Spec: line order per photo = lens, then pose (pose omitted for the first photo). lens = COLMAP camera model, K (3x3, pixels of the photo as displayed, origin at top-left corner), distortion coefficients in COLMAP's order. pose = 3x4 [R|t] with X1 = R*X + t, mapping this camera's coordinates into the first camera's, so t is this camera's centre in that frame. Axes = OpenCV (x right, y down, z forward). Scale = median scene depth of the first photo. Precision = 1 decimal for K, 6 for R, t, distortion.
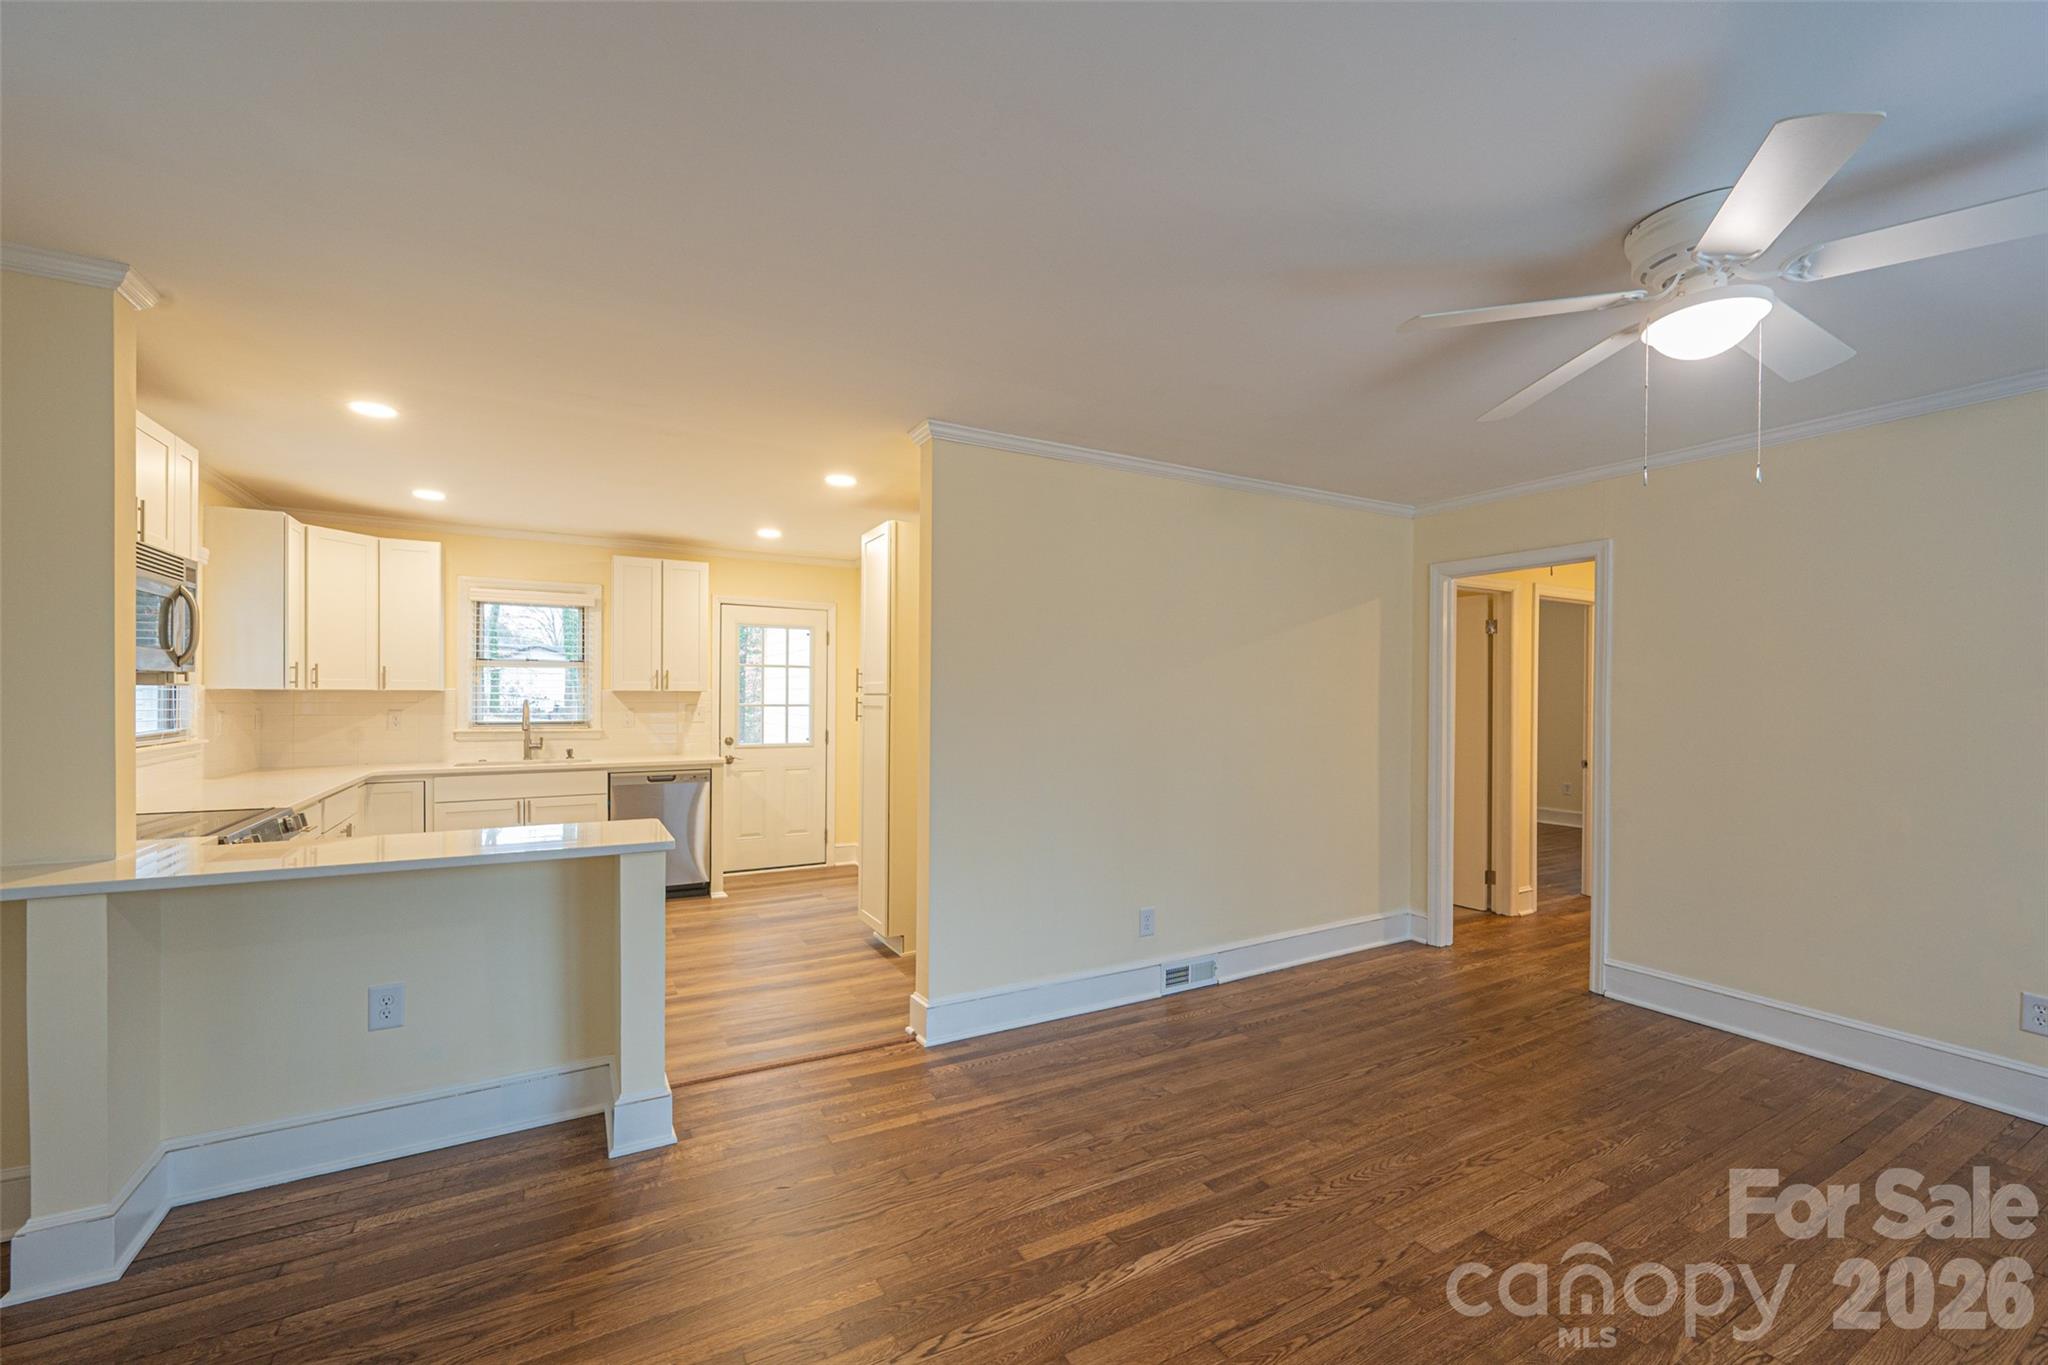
lens RADIAL K [[830.2, 0, 1022.5], [0, 830.2, 700.9], [0, 0, 1]] dist [0.000848, -0.000041]
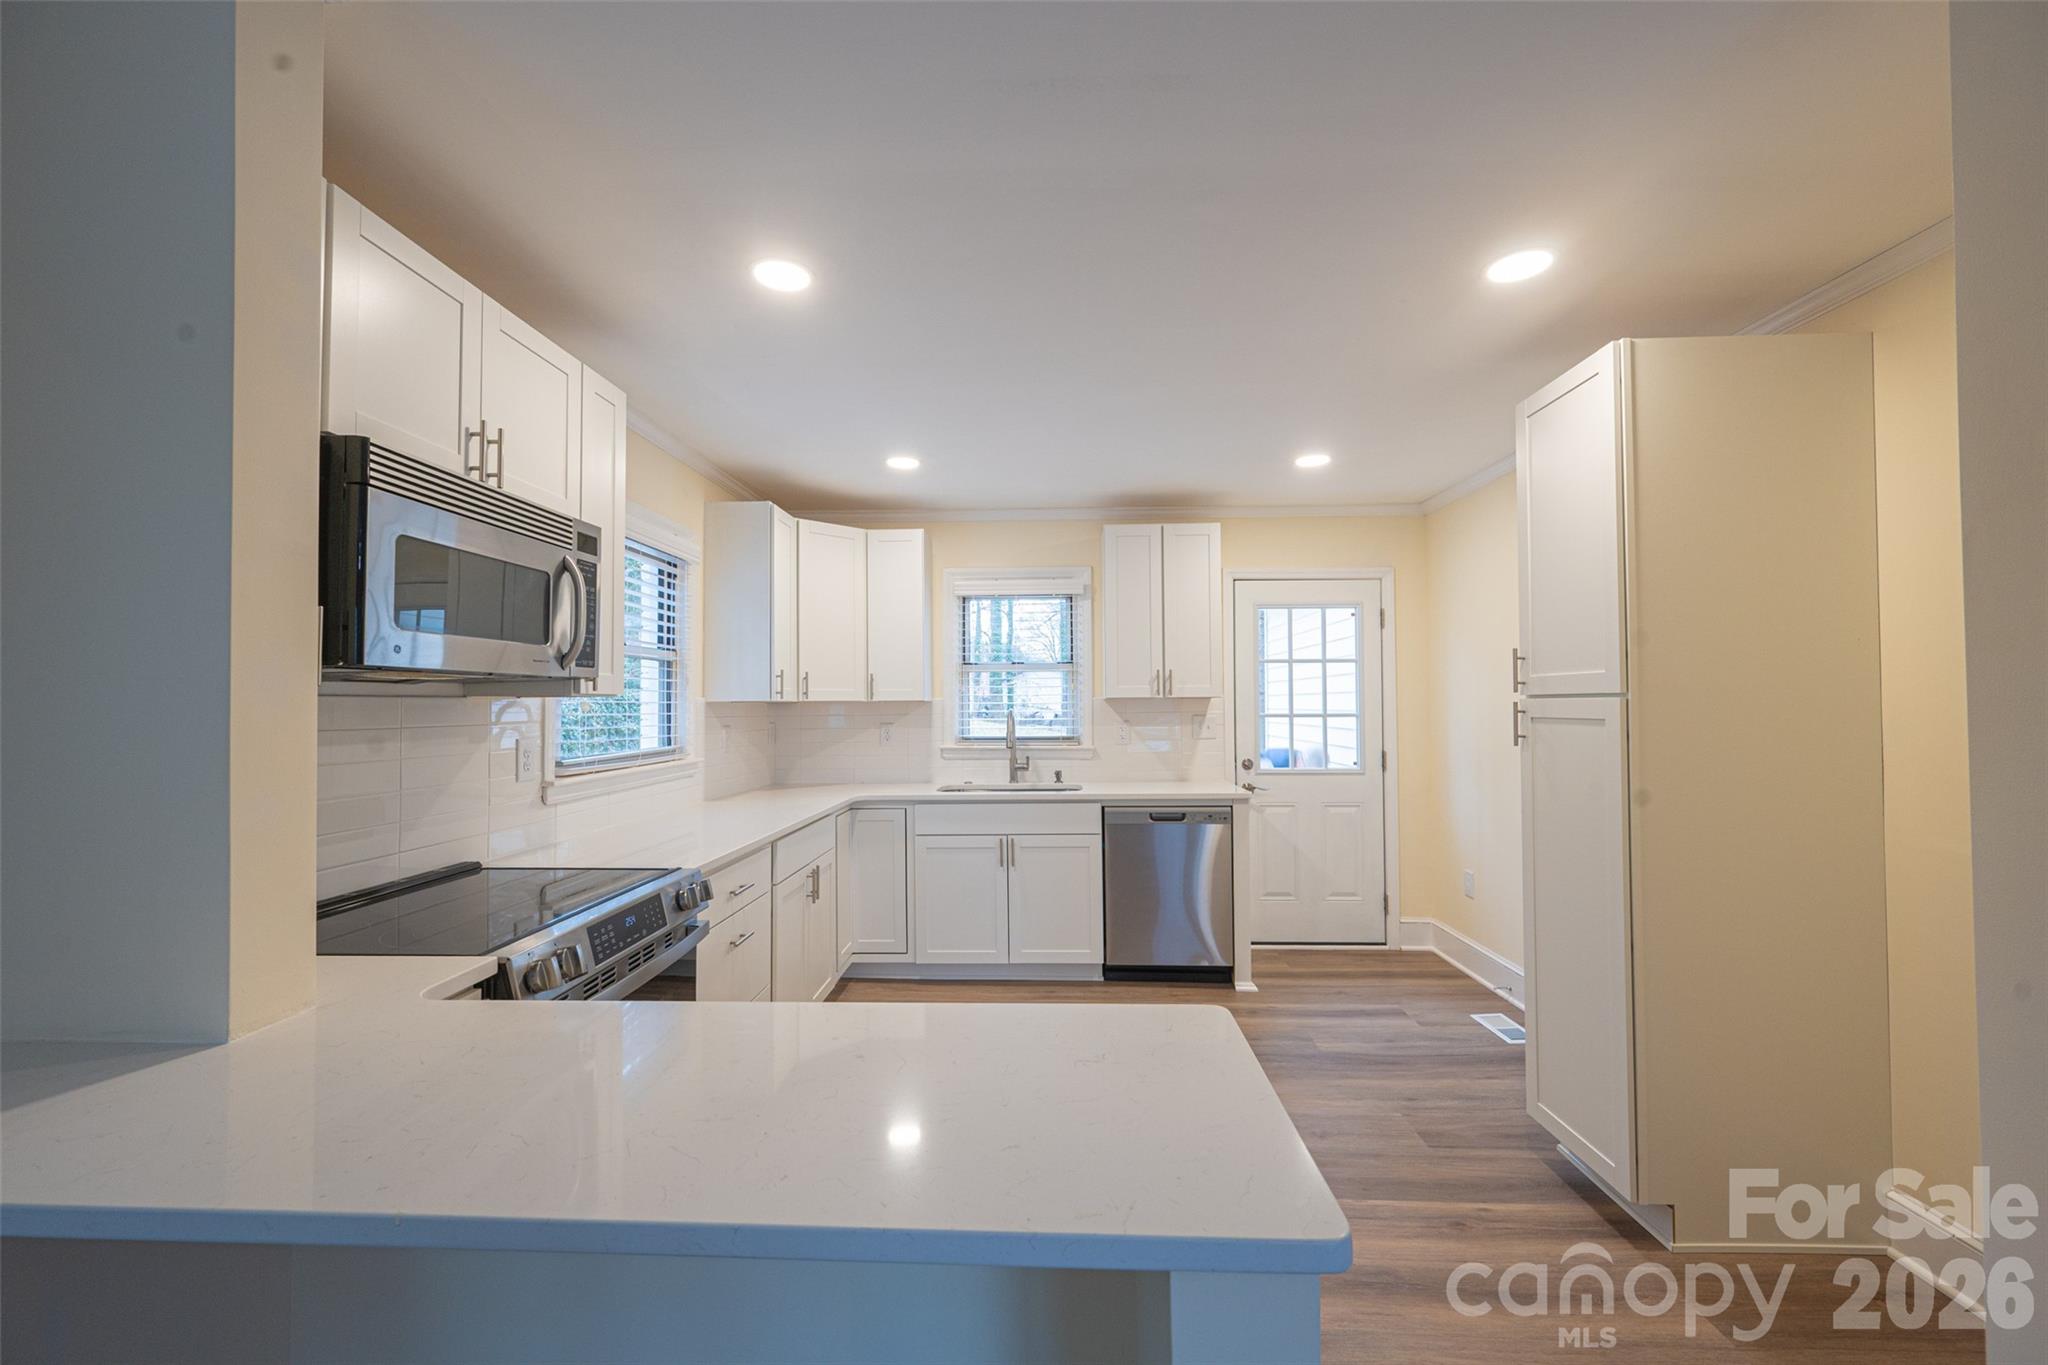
lens RADIAL K [[800.8, 0, 1019.4], [0, 800.8, 686.4], [0, 0, 1]] dist [-0.000001, 0.000100]
pose [[0.848362, -0.023400, -0.528900, -0.212514], [0.008759, 0.999506, -0.030171, -0.001693], [0.529345, 0.020963, 0.848148, 0.413931]]
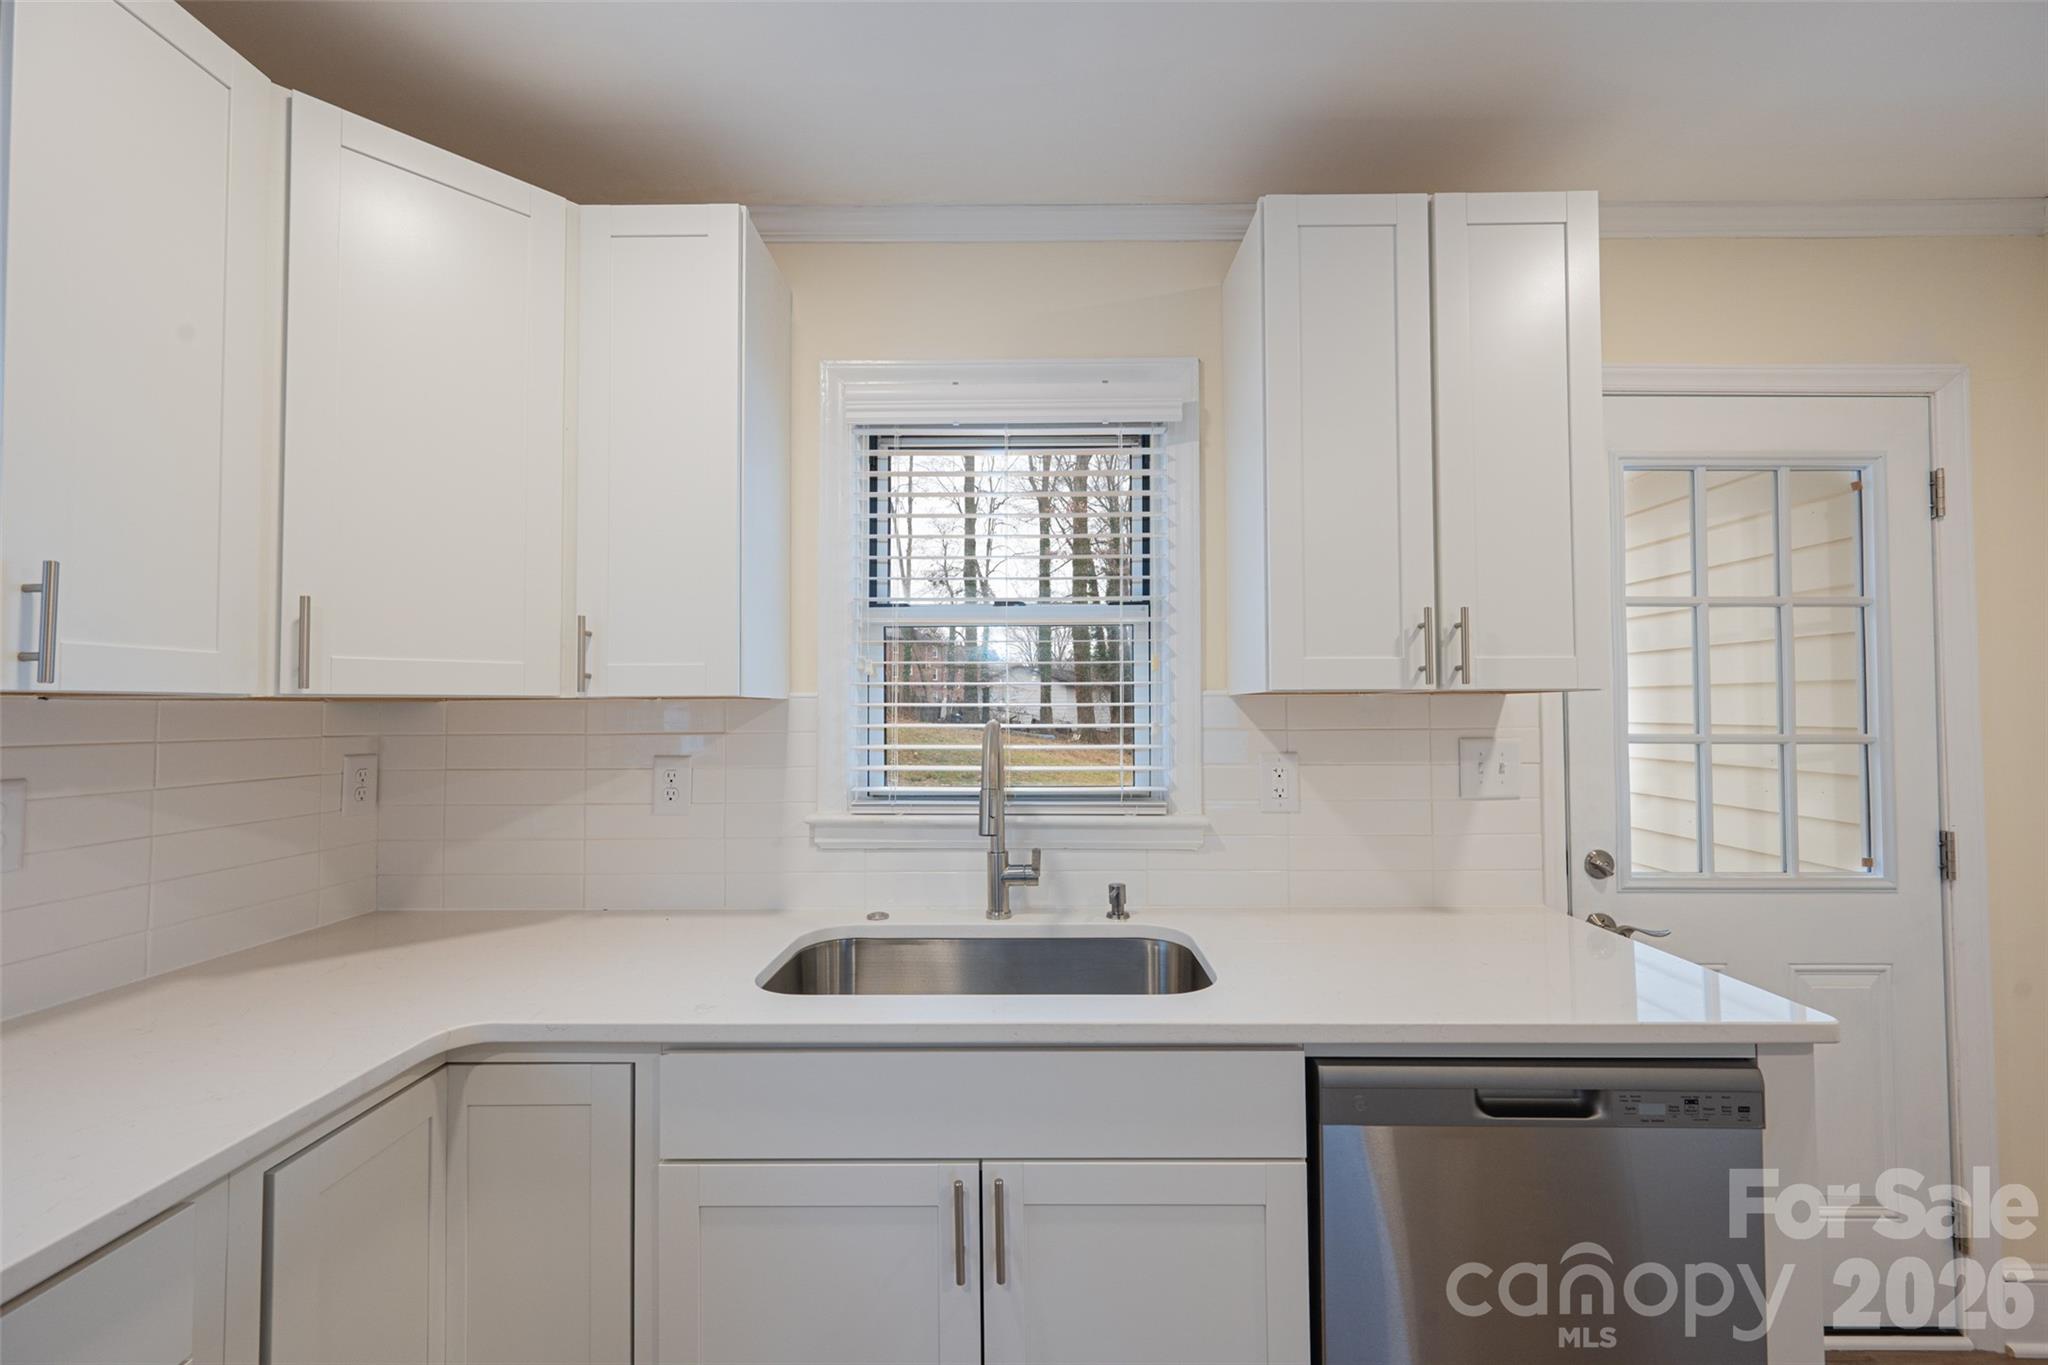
lens RADIAL K [[800.8, 0, 1019.4], [0, 800.8, 686.4], [0, 0, 1]] dist [-0.000001, 0.000100]
pose [[0.863712, -0.022393, -0.503488, -0.558552], [0.005398, 0.999366, -0.035188, -0.006577], [0.503957, 0.027674, 0.863285, 0.951066]]
